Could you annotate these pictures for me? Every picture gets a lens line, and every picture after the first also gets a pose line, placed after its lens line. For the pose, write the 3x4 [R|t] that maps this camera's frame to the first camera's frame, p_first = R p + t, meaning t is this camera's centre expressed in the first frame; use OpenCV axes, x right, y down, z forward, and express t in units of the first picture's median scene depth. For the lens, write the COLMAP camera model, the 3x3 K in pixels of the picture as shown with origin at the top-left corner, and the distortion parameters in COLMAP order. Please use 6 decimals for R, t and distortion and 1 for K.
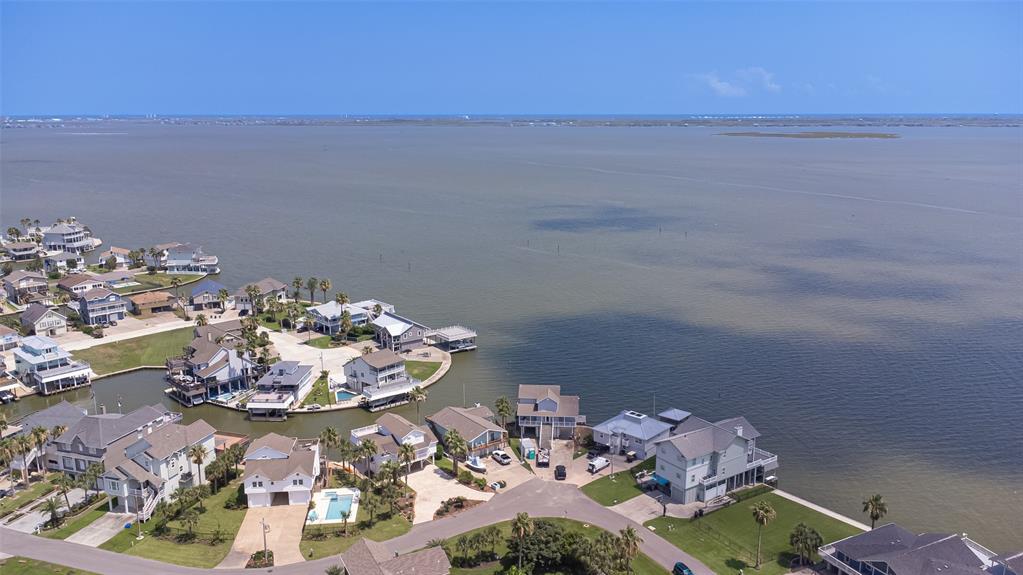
lens RADIAL K [[790.3, 0, 511.5], [0, 790.3, 287.5], [0, 0, 1]] dist [0.005929, 0.001159]
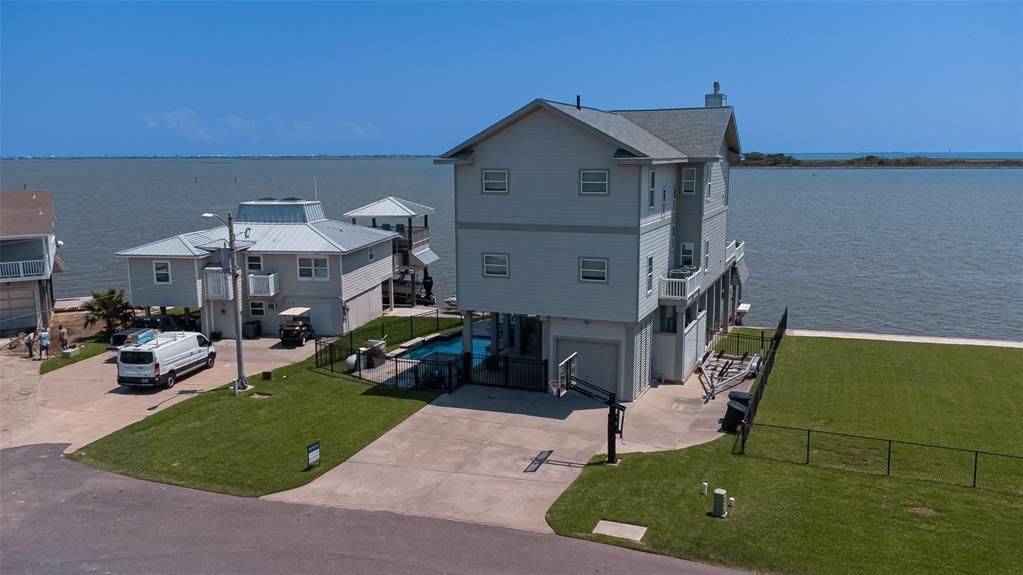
lens RADIAL K [[809.7, 0, 511.5], [0, 809.7, 287.5], [0, 0, 1]] dist [0.013038, -0.000870]
pose [[0.838917, -0.096684, 0.535603, 0.071224], [0.122597, 0.992373, -0.012885, 0.224199], [-0.530272, 0.076473, 0.844372, 0.766351]]
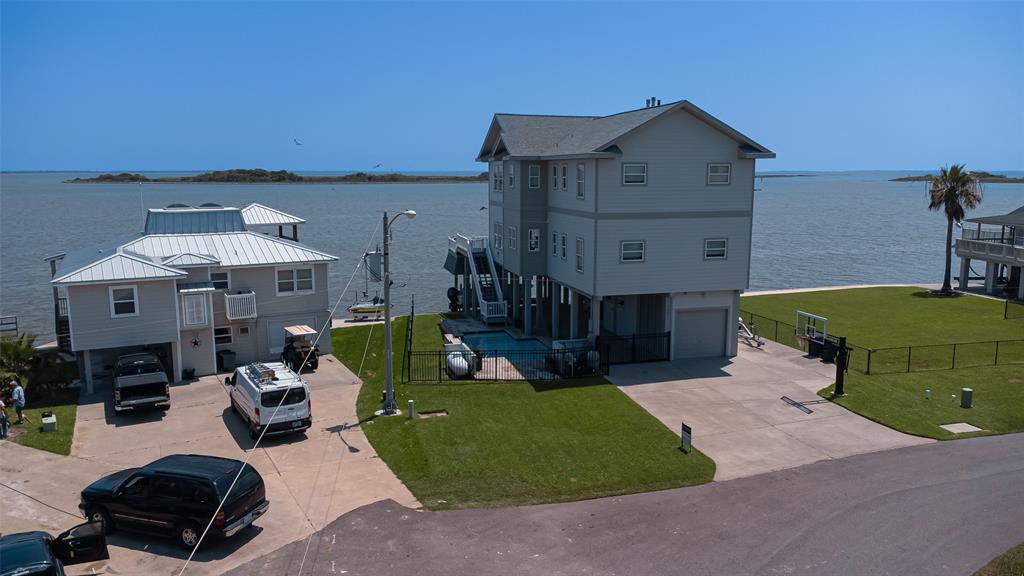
lens RADIAL K [[747.9, 0, 512.0], [0, 747.9, 288.0], [0, 0, 1]] dist [0.007871, -0.002654]
pose [[0.339327, -0.150296, 0.928584, -0.028450], [0.199789, 0.976146, 0.084987, 0.200689], [-0.919207, 0.156682, 0.361260, 0.901278]]
